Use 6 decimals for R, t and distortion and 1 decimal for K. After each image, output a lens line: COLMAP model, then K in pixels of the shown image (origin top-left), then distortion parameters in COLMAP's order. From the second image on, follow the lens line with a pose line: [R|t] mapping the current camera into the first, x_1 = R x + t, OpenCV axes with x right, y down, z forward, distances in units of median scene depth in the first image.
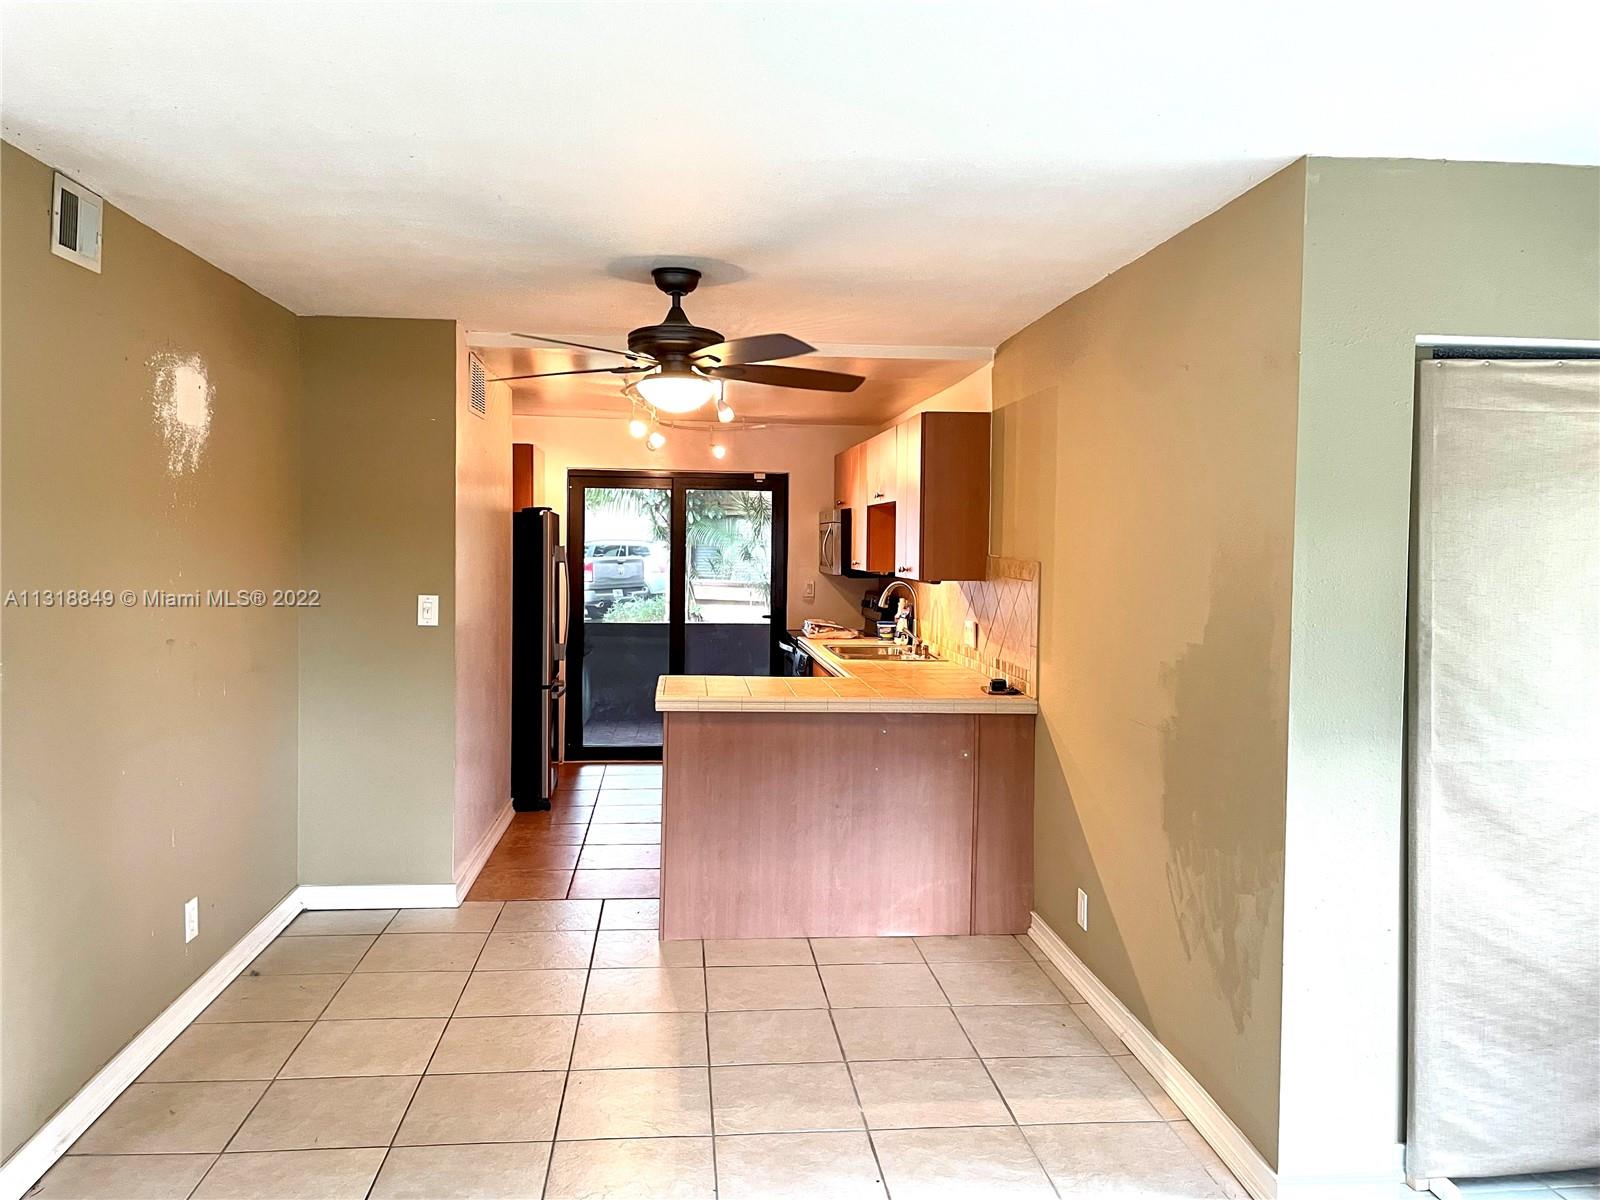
lens RADIAL K [[1208.8, 0, 800.3], [0, 1208.8, 581.2], [0, 0, 1]] dist [0.079059, -0.100222]
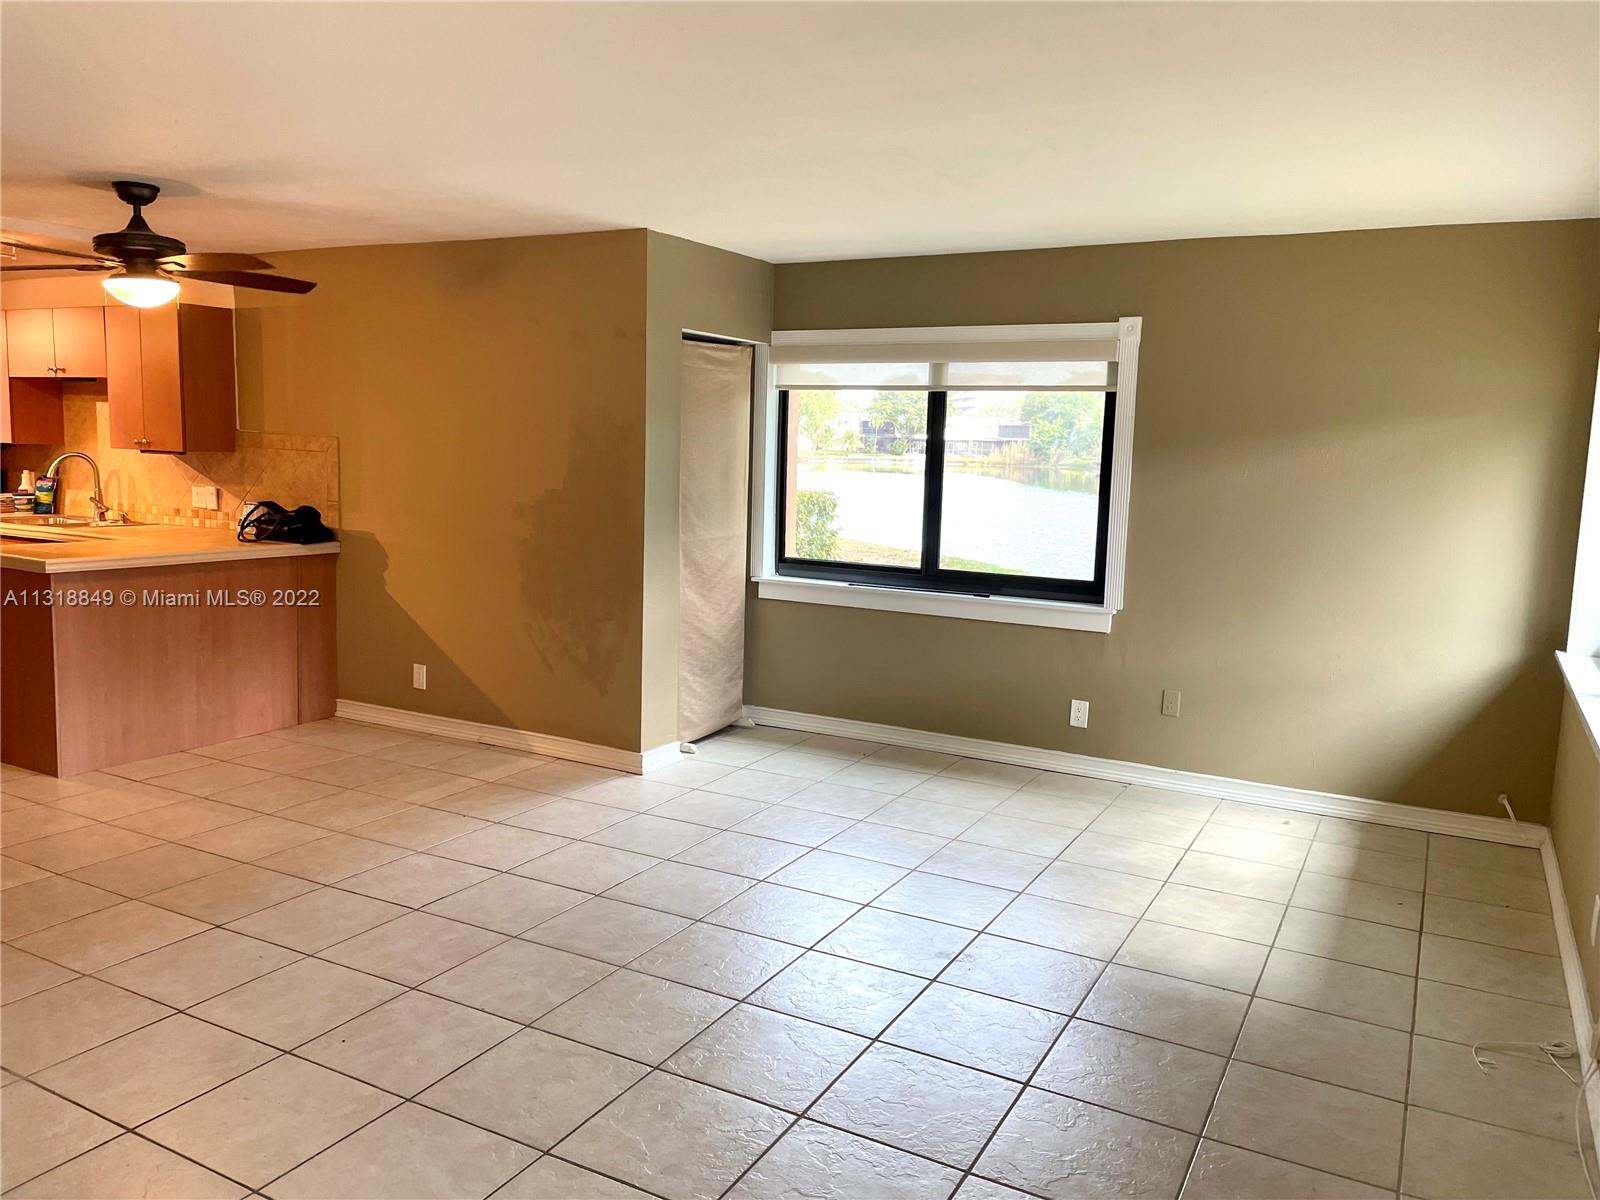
lens RADIAL K [[1208.8, 0, 811.8], [0, 1208.8, 609.9], [0, 0, 1]] dist [0.079059, -0.100222]
pose [[0.553672, -0.112515, 0.825099, -0.836403], [0.005176, 0.991276, 0.131703, -0.002938], [-0.832719, -0.068649, 0.549424, -0.234404]]
